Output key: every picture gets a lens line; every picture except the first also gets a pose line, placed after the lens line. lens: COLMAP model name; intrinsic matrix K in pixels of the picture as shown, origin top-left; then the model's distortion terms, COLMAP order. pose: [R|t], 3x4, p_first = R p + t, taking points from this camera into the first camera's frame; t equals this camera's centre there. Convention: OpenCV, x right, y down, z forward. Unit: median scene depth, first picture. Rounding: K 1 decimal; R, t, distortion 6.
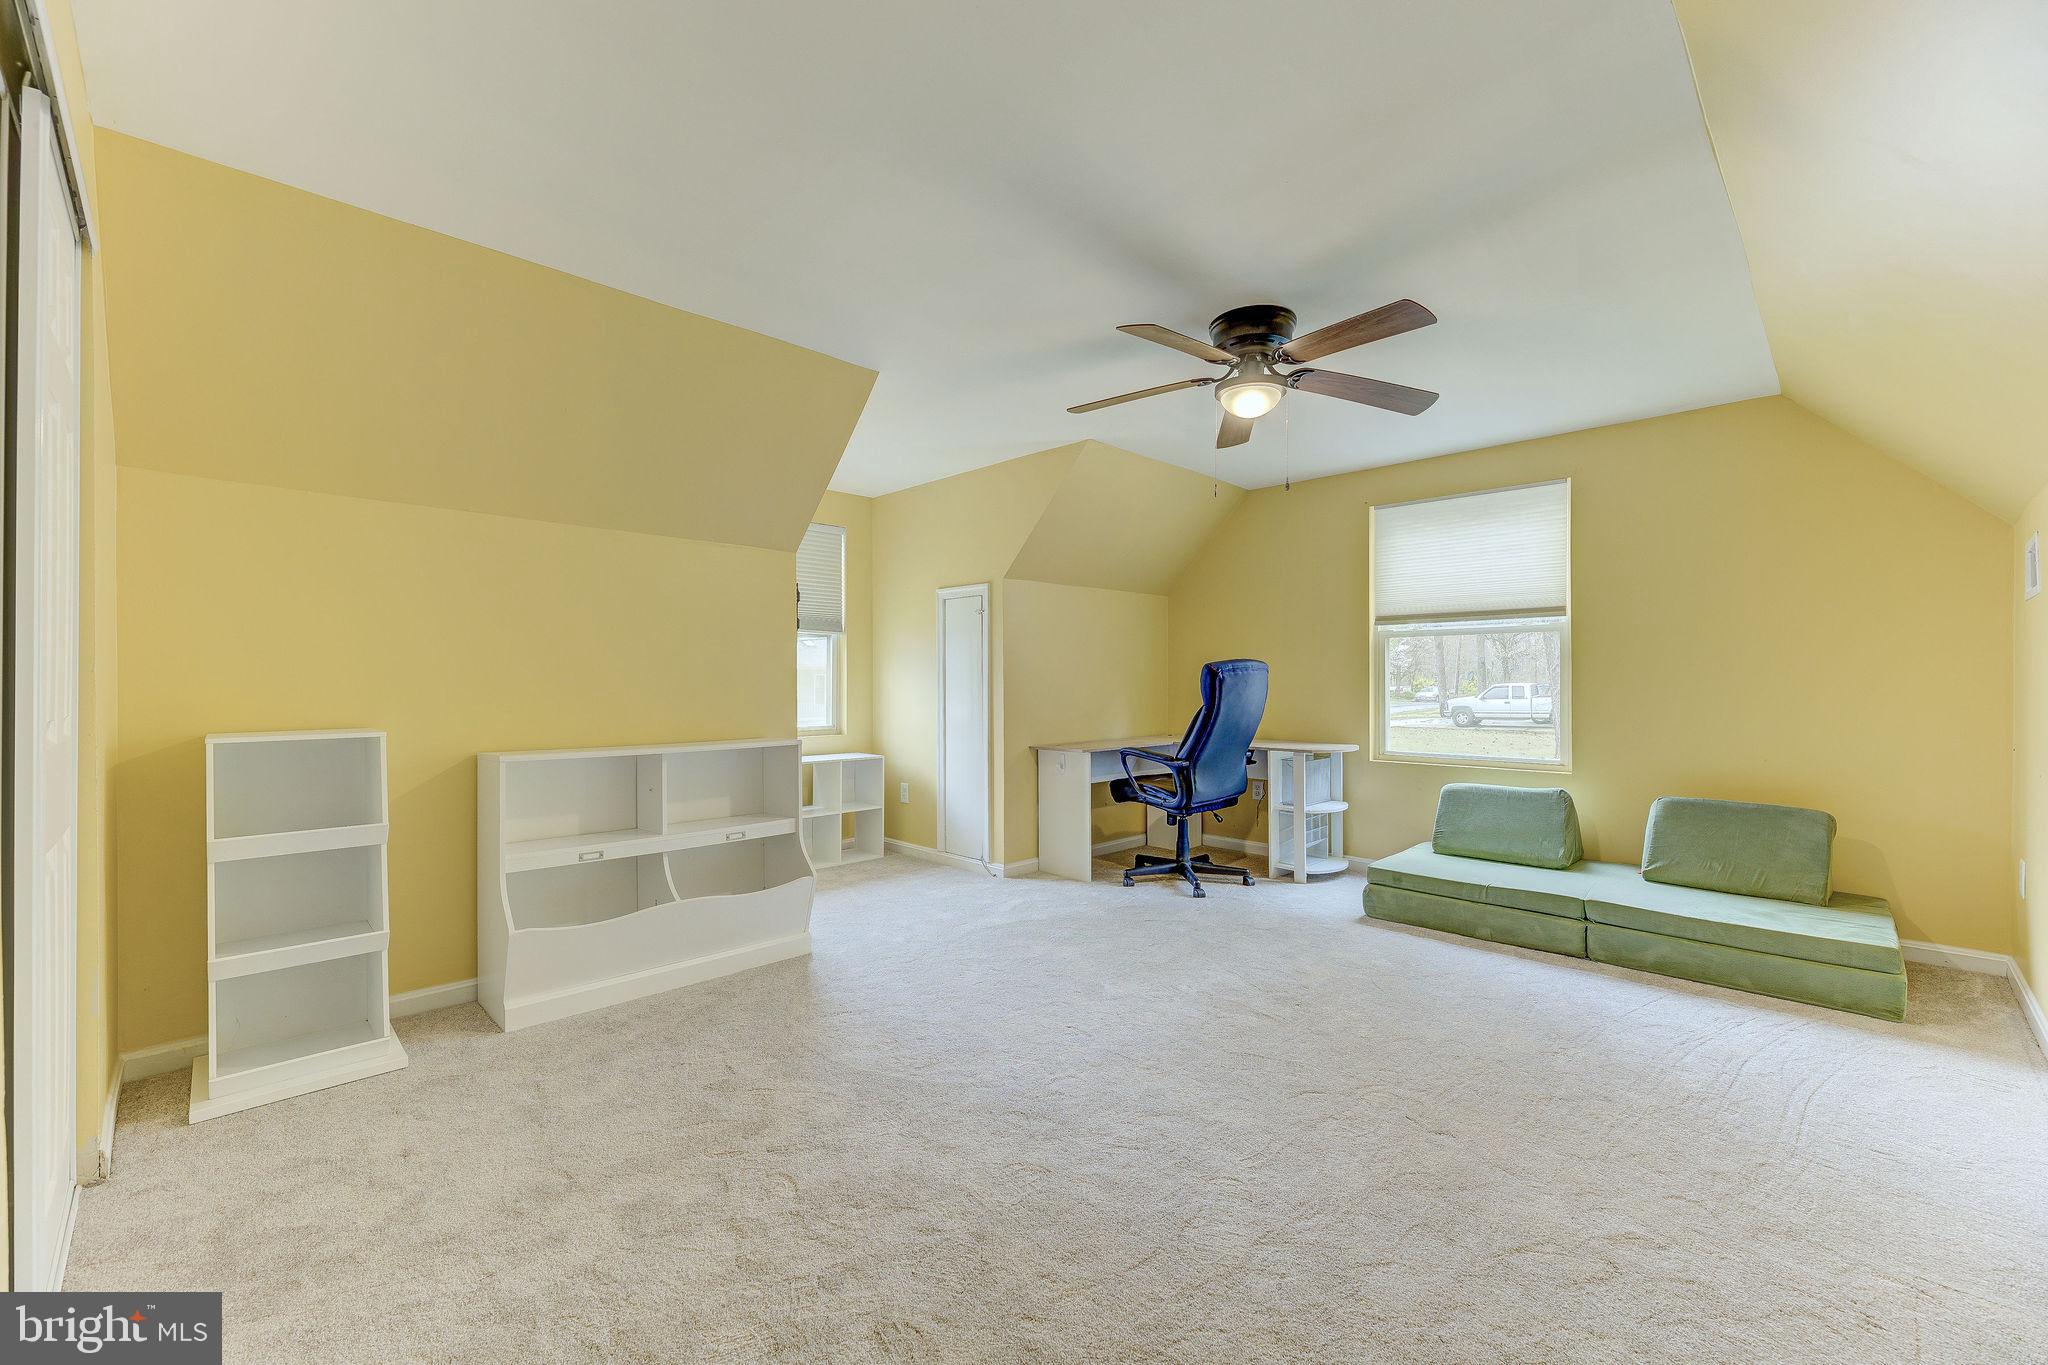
lens RADIAL K [[824.2, 0, 1019.7], [0, 824.2, 683.1], [0, 0, 1]] dist [0.008022, -0.003939]
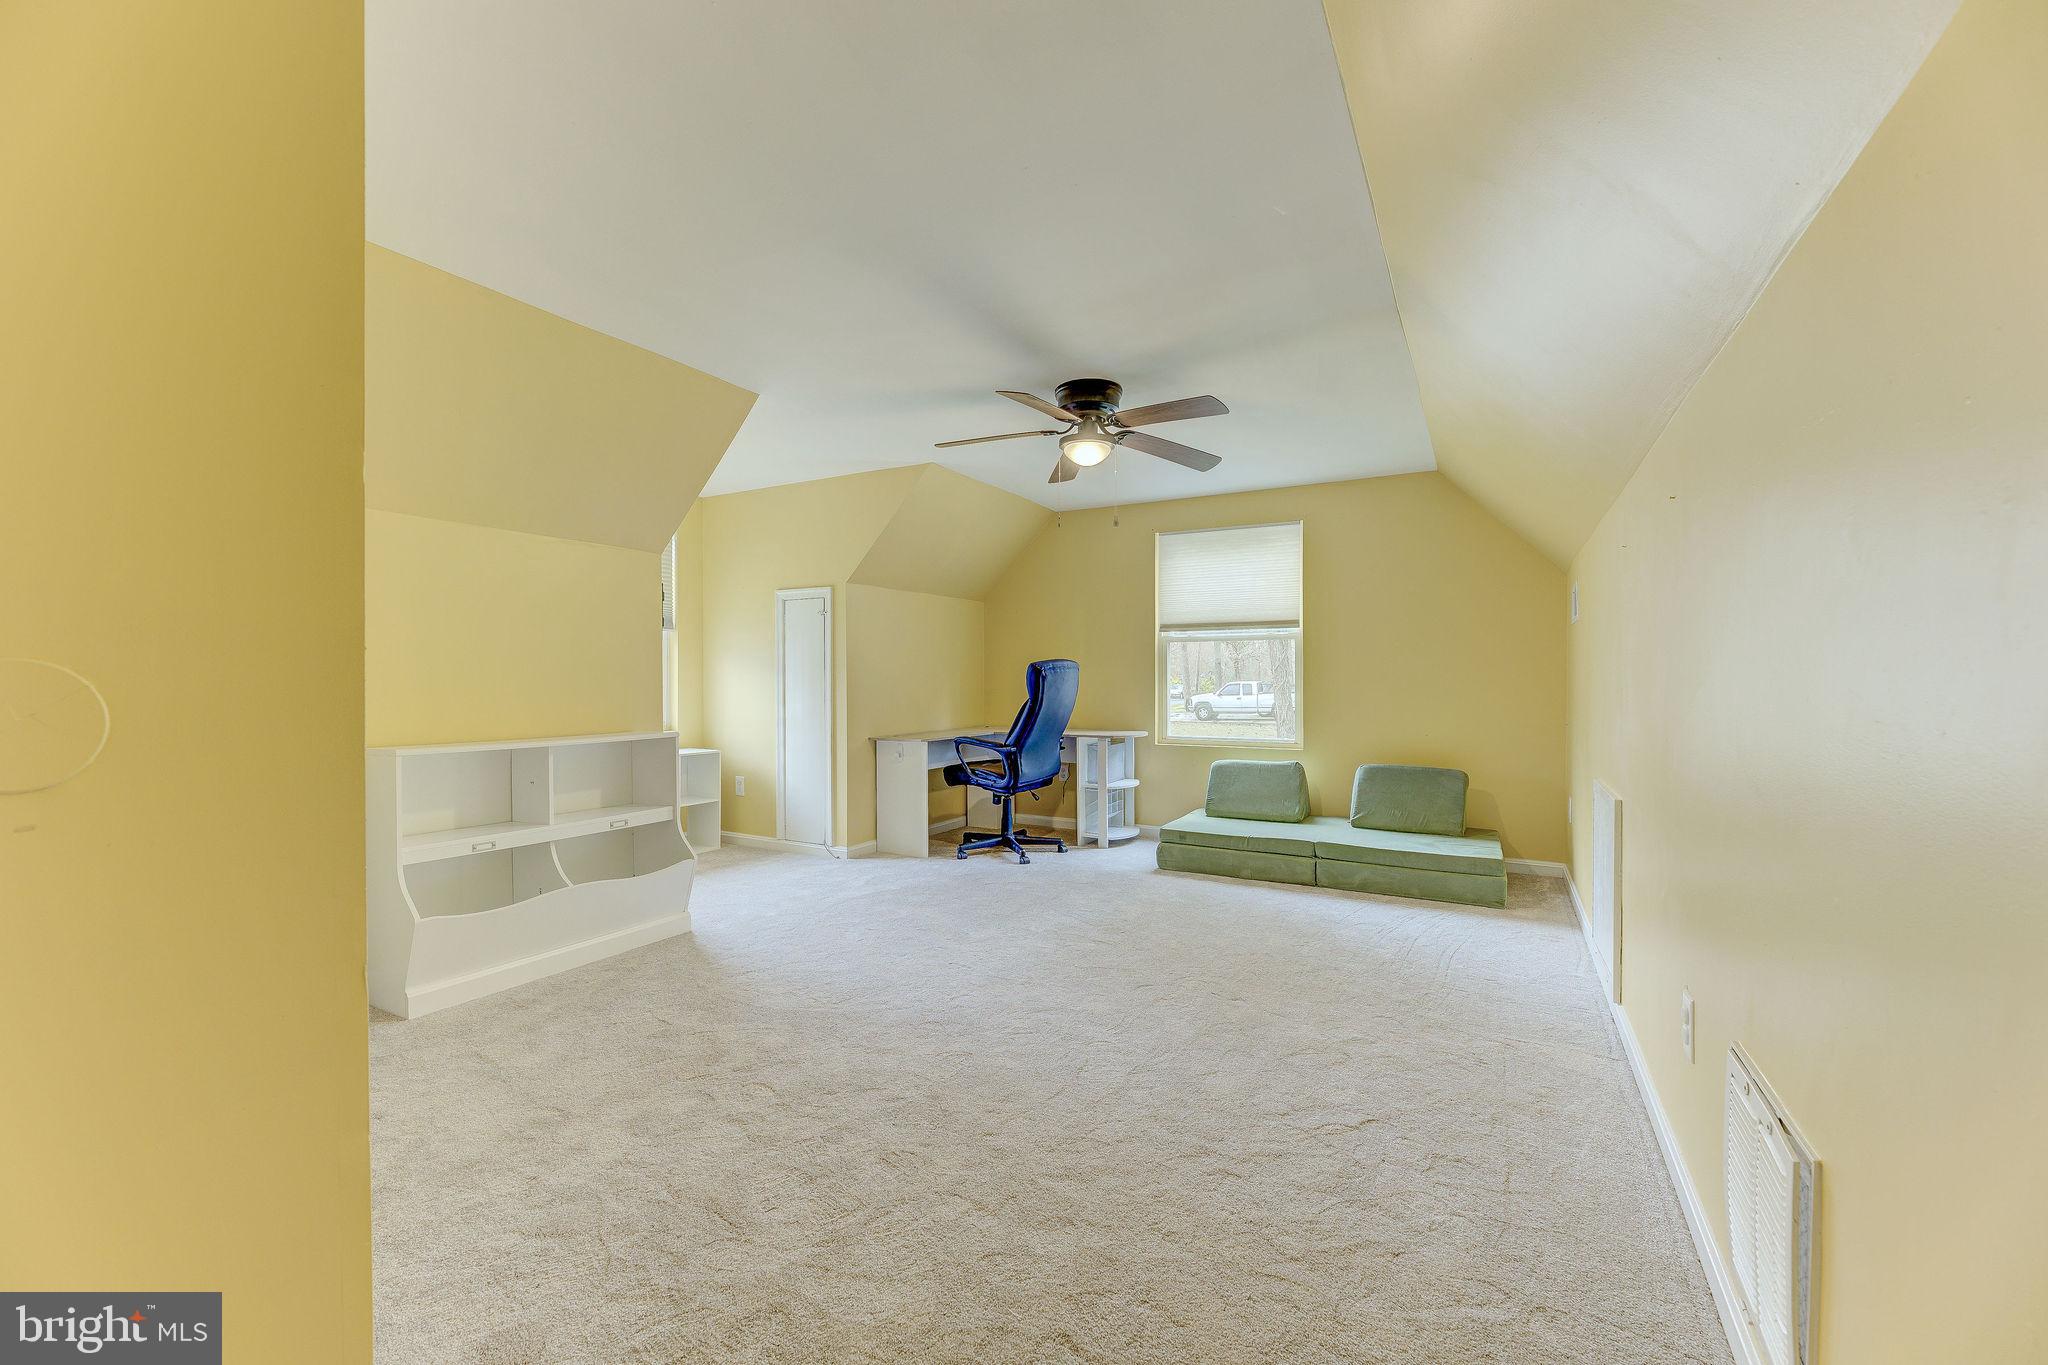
lens RADIAL K [[824.2, 0, 1019.7], [0, 824.2, 683.1], [0, 0, 1]] dist [0.008022, -0.003939]
pose [[0.962093, -0.000585, 0.272720, -0.126448], [0.000152, 0.999999, 0.001610, 0.003646], [-0.272720, -0.001507, 0.962092, -0.137774]]
